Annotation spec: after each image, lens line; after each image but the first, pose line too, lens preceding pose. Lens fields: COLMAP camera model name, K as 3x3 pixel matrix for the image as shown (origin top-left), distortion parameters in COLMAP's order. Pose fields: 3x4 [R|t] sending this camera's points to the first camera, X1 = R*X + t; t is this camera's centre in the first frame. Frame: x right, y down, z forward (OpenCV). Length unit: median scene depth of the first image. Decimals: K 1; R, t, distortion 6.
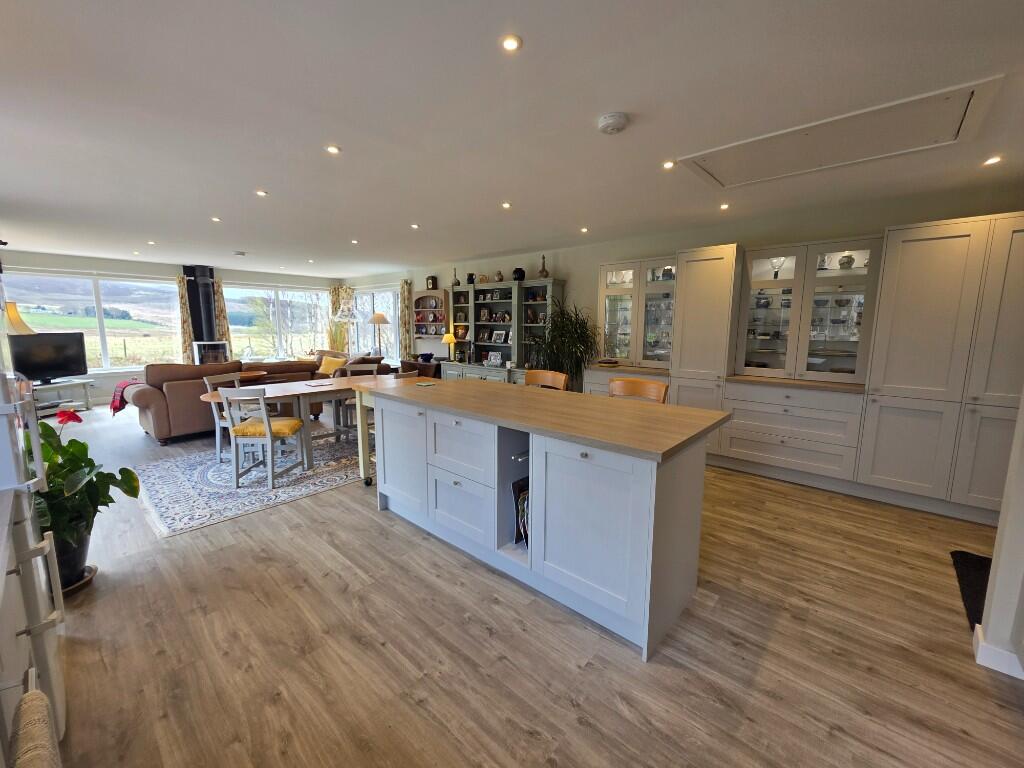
lens RADIAL K [[408.4, 0, 513.5], [0, 408.4, 383.1], [0, 0, 1]] dist [0.002149, -0.000350]
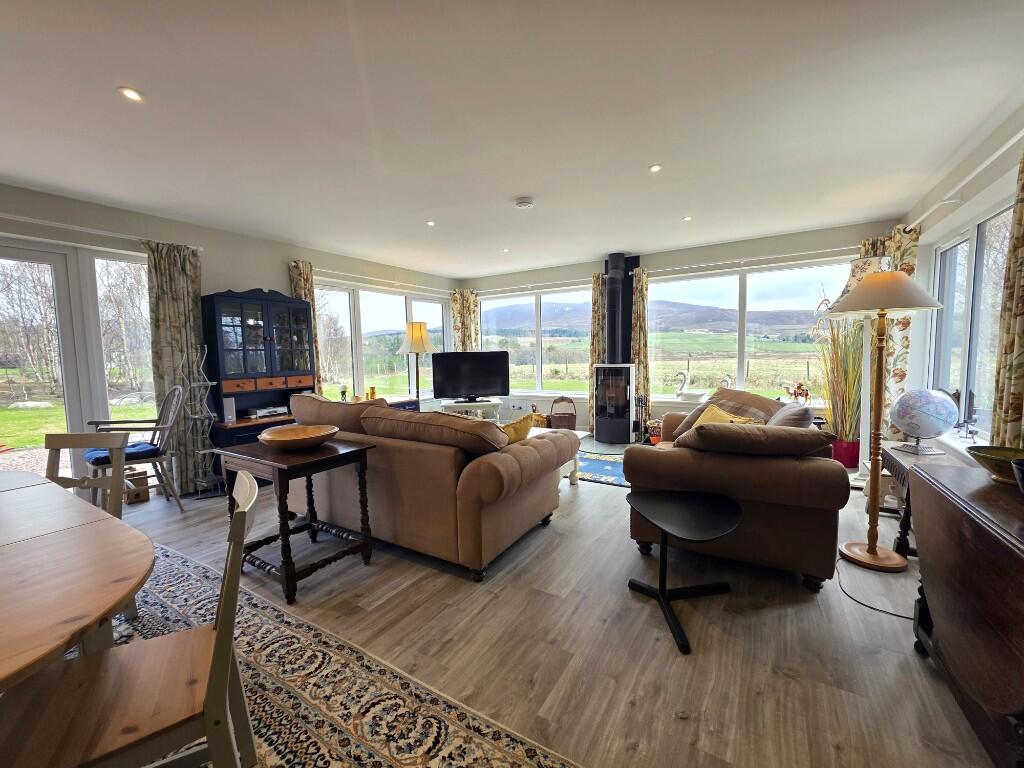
lens RADIAL K [[408.4, 0, 513.5], [0, 408.4, 383.1], [0, 0, 1]] dist [0.002149, -0.000350]
pose [[0.165194, 0.064687, -0.984137, -0.206266], [-0.120276, 0.991720, 0.044996, -0.167319], [0.978900, 0.110935, 0.171607, 1.511287]]
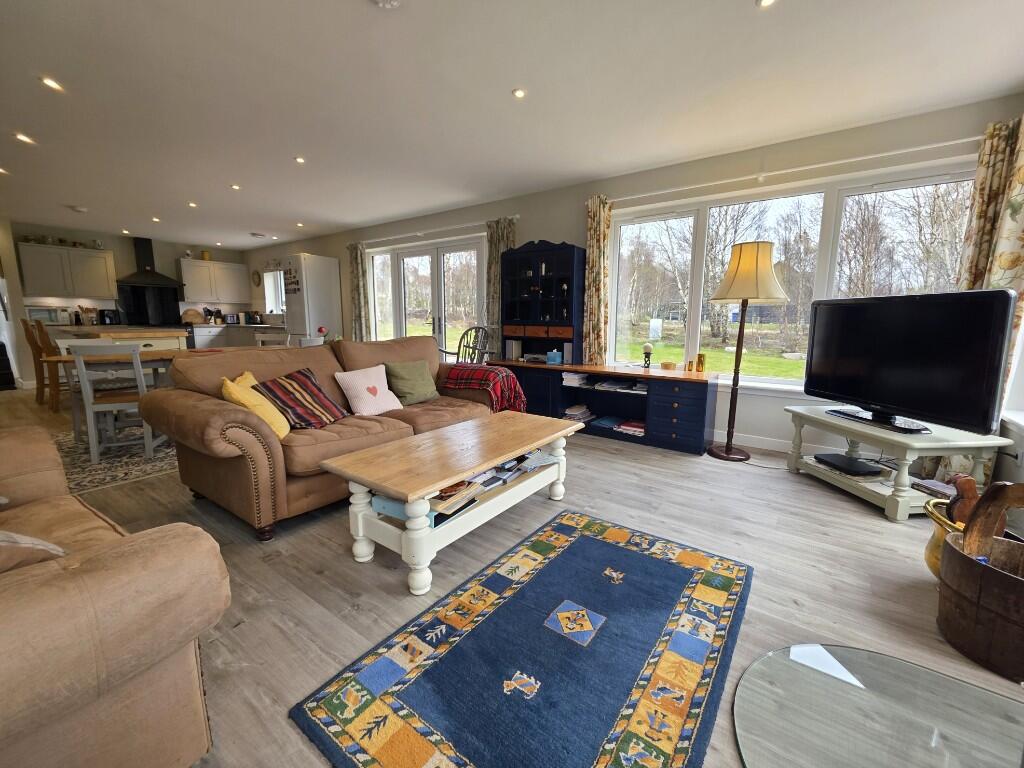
lens RADIAL K [[417.0, 0, 512.0], [0, 417.0, 384.0], [0, 0, 1]] dist [0.001686, -0.000066]
pose [[-0.995574, -0.000260, -0.093975, -1.200523], [-0.027921, 0.955658, 0.293151, -0.241003], [0.089732, 0.294478, -0.951436, 2.217894]]
